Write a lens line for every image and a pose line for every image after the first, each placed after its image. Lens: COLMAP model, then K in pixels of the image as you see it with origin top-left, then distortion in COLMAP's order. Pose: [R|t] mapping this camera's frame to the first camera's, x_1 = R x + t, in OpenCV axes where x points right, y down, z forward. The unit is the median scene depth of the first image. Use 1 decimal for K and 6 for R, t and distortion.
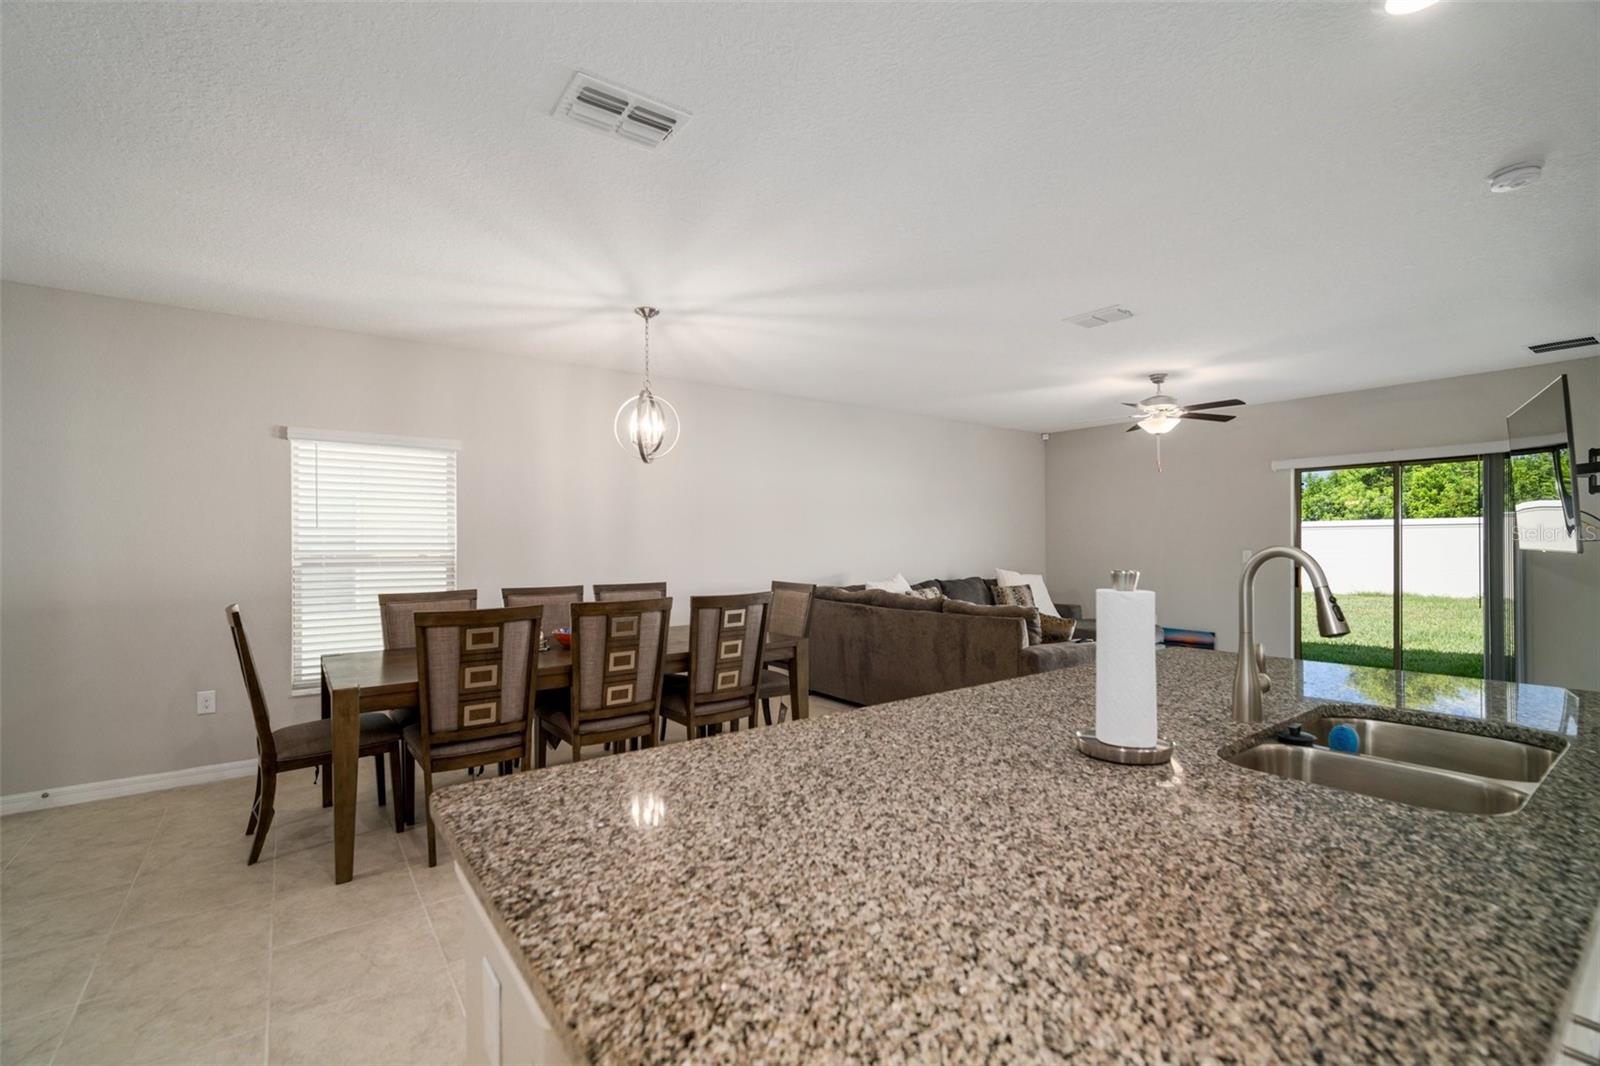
lens RADIAL K [[717.7, 0, 783.3], [0, 717.7, 531.2], [0, 0, 1]] dist [-0.009372, -0.000717]
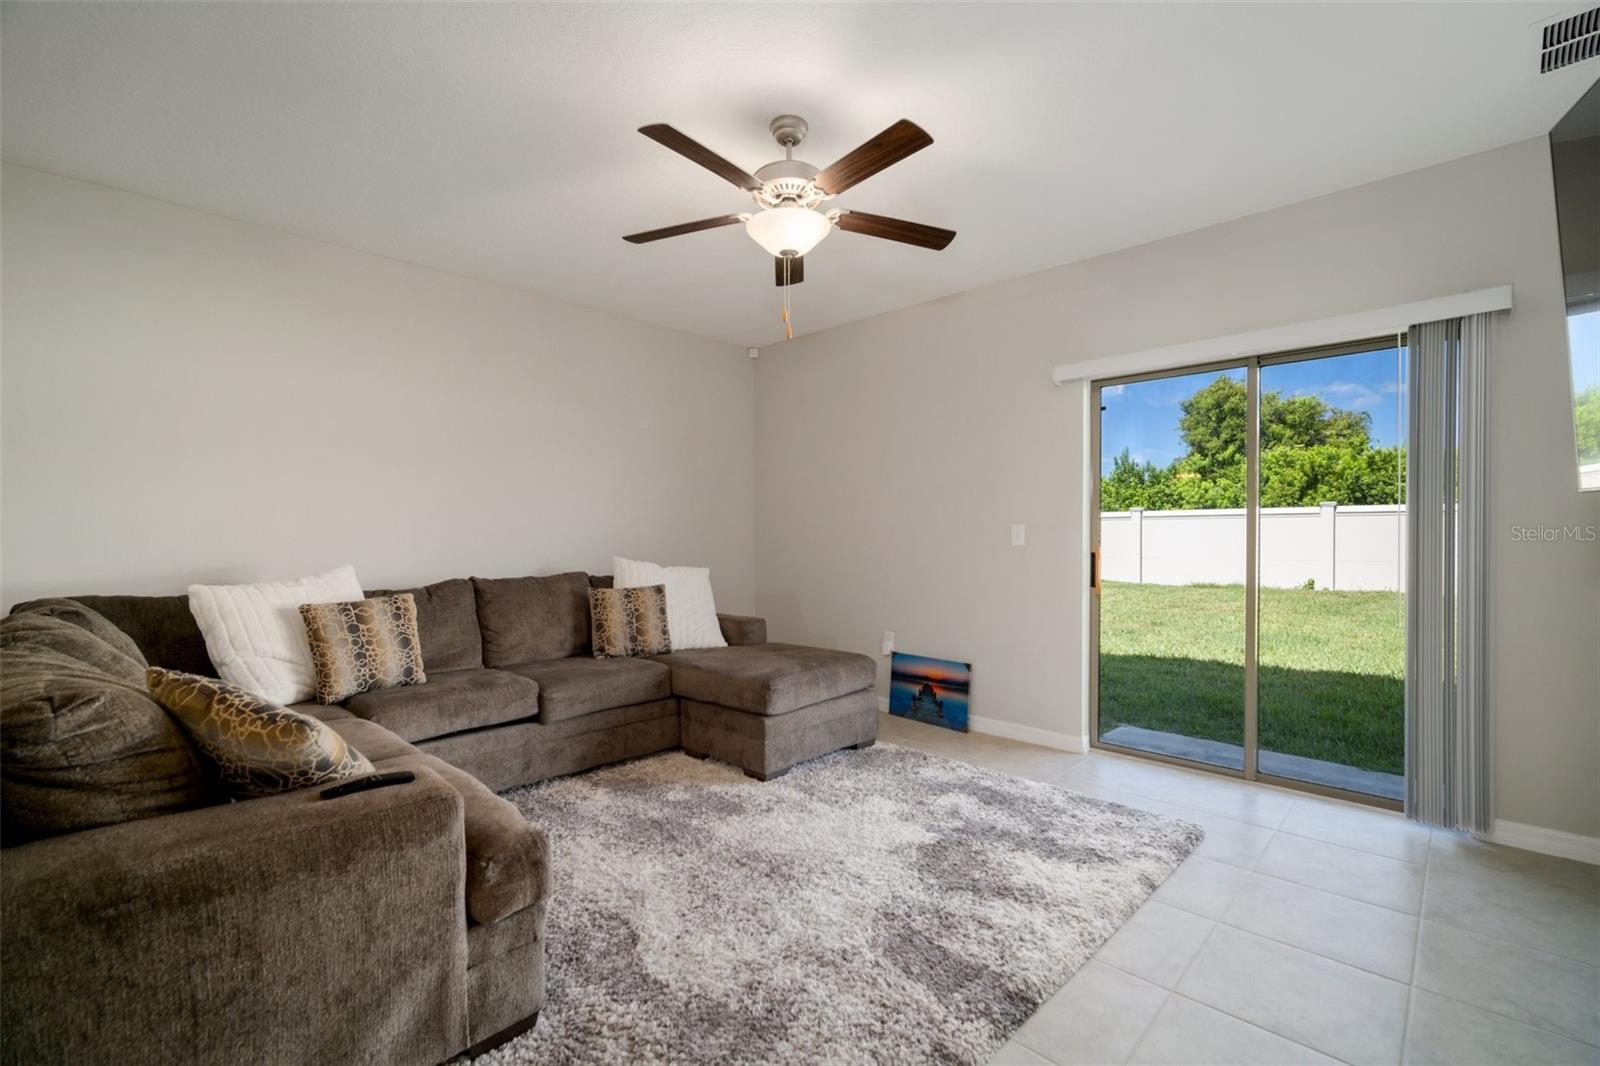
lens RADIAL K [[705.5, 0, 786.4], [0, 705.5, 540.0], [0, 0, 1]] dist [-0.002122, 0.001766]
pose [[0.988149, -0.001142, 0.153494, 0.174305], [-0.002528, 0.999716, 0.023708, 0.012459], [-0.153477, -0.023815, 0.987865, 0.214796]]
